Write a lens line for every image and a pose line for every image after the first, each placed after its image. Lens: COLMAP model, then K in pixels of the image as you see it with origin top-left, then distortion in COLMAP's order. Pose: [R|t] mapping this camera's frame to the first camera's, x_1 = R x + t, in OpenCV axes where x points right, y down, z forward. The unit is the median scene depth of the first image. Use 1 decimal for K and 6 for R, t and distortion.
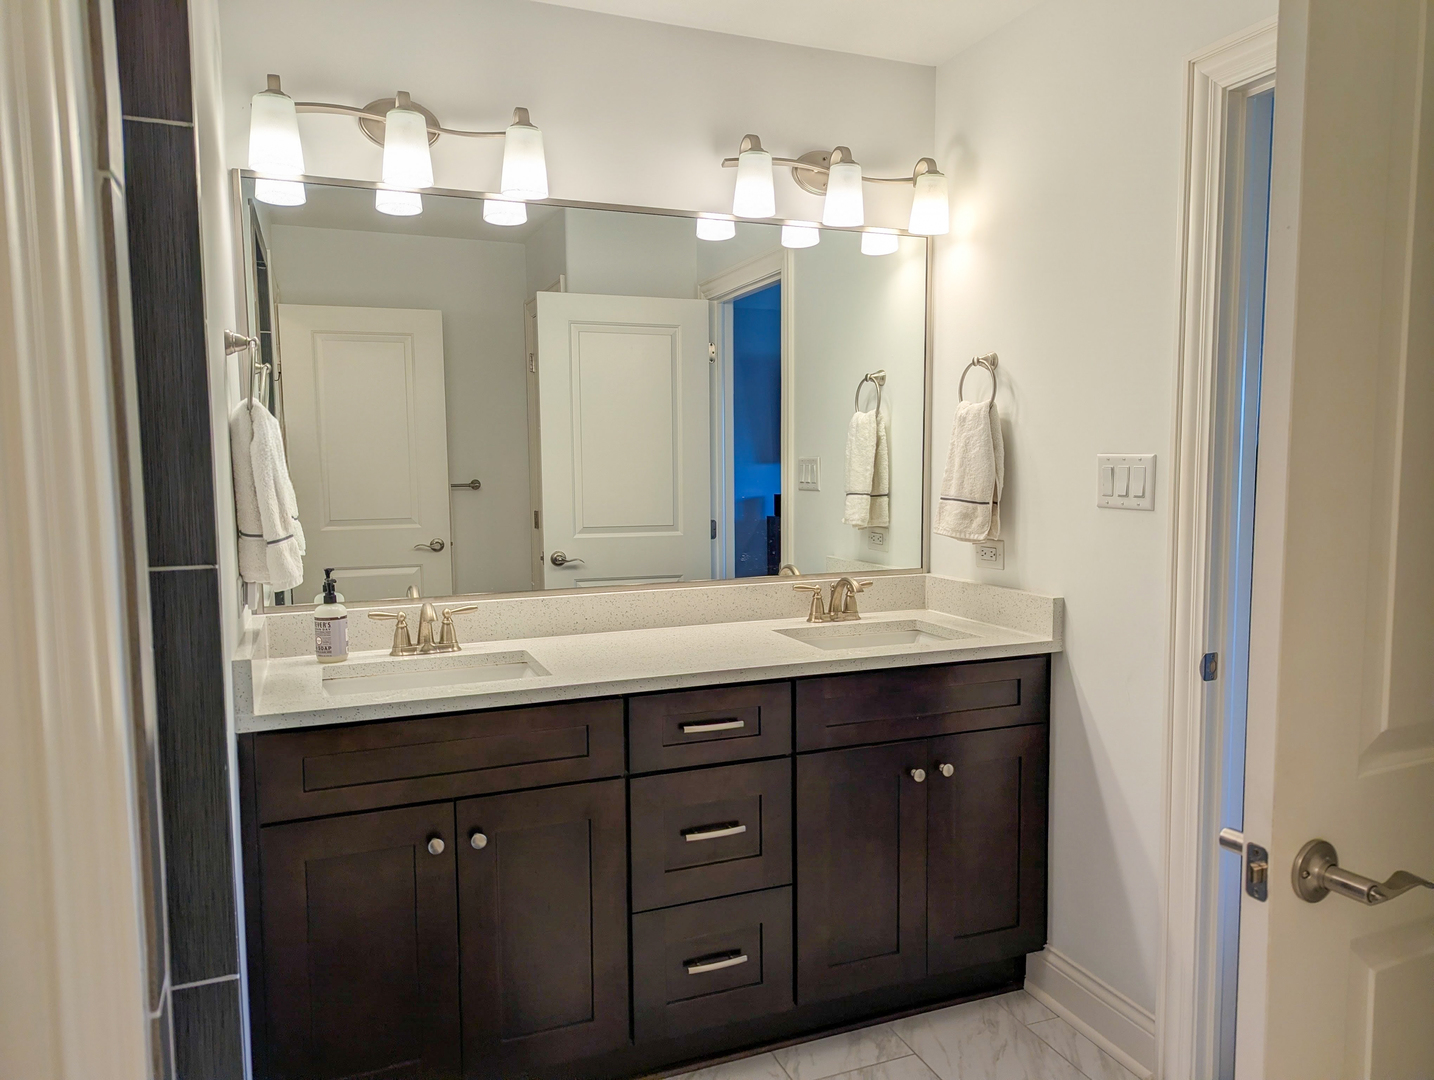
lens RADIAL K [[1013.8, 0, 716.3], [0, 1013.8, 545.3], [0, 0, 1]] dist [0.054359, -0.048567]
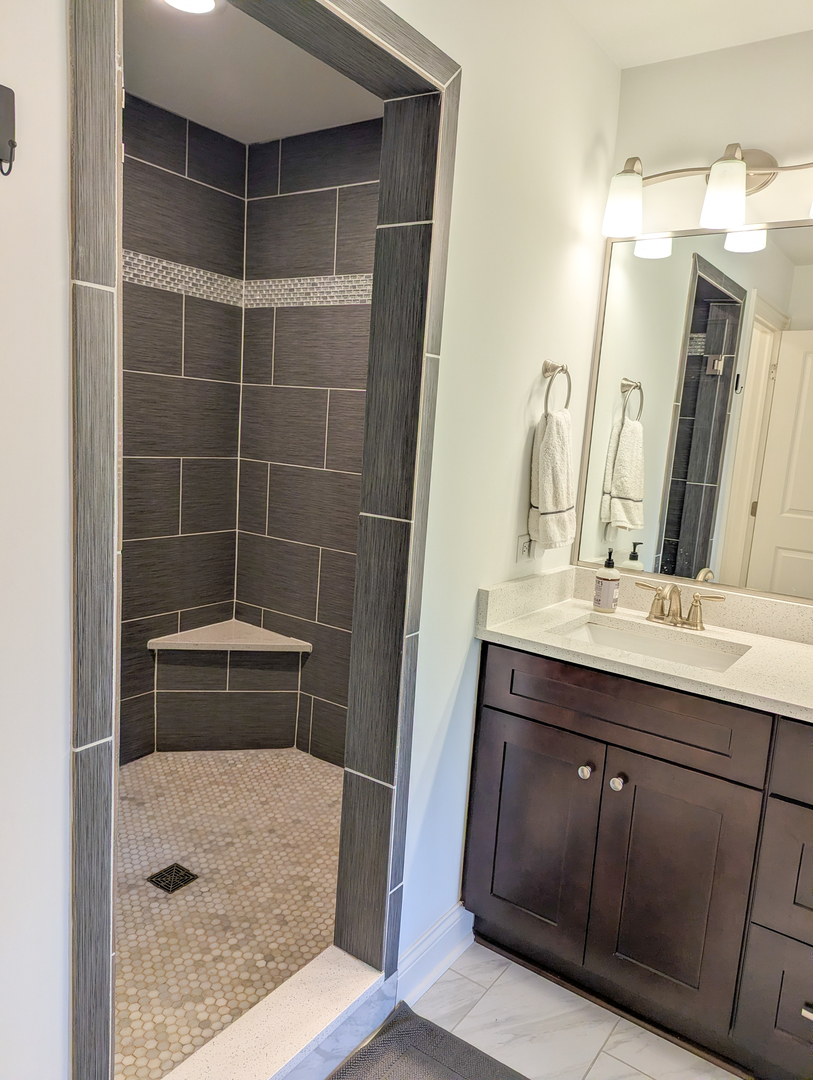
lens RADIAL K [[763.6, 0, 405.5], [0, 763.6, 541.7], [0, 0, 1]] dist [0.054359, -0.048567]
pose [[0.545205, 0.175860, -0.819649, 0.274338], [-0.145725, 0.982744, 0.113921, -0.048790], [0.825540, 0.057333, 0.561424, 0.228870]]
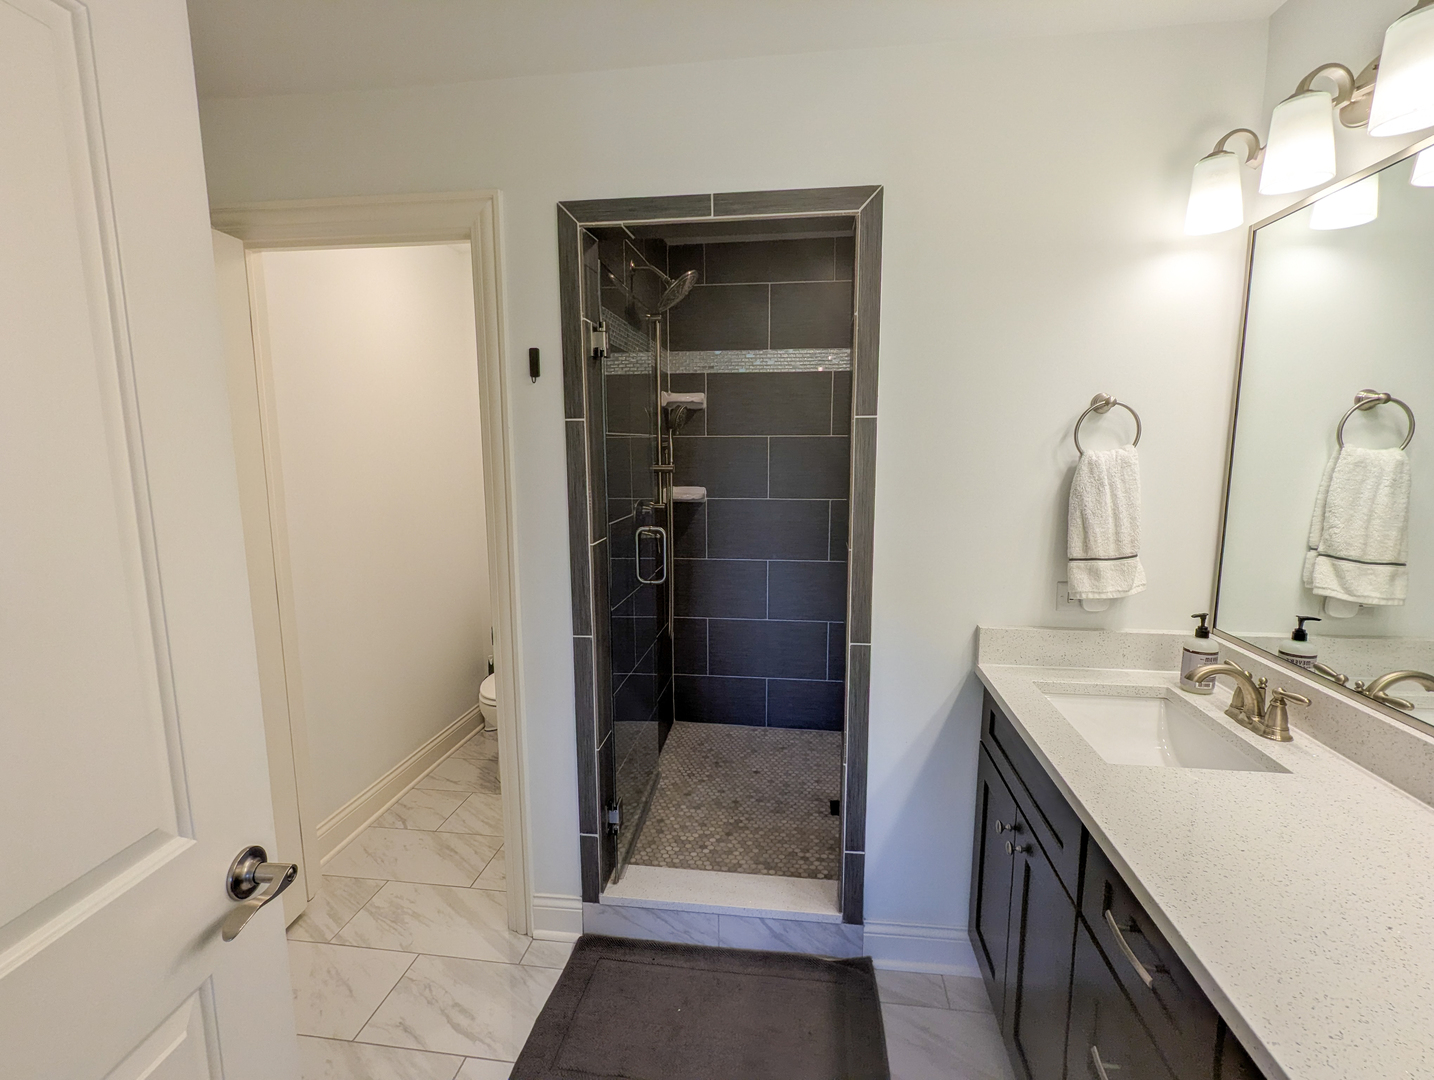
lens RADIAL K [[678.1, 0, 710.6], [0, 678.1, 536.4], [0, 0, 1]] dist [-0.003349, -0.001374]
pose [[-0.493986, 0.131172, -0.859518, 0.444469], [-0.064728, 0.980263, 0.186800, -0.139087], [0.867057, 0.147911, -0.475746, 0.868002]]
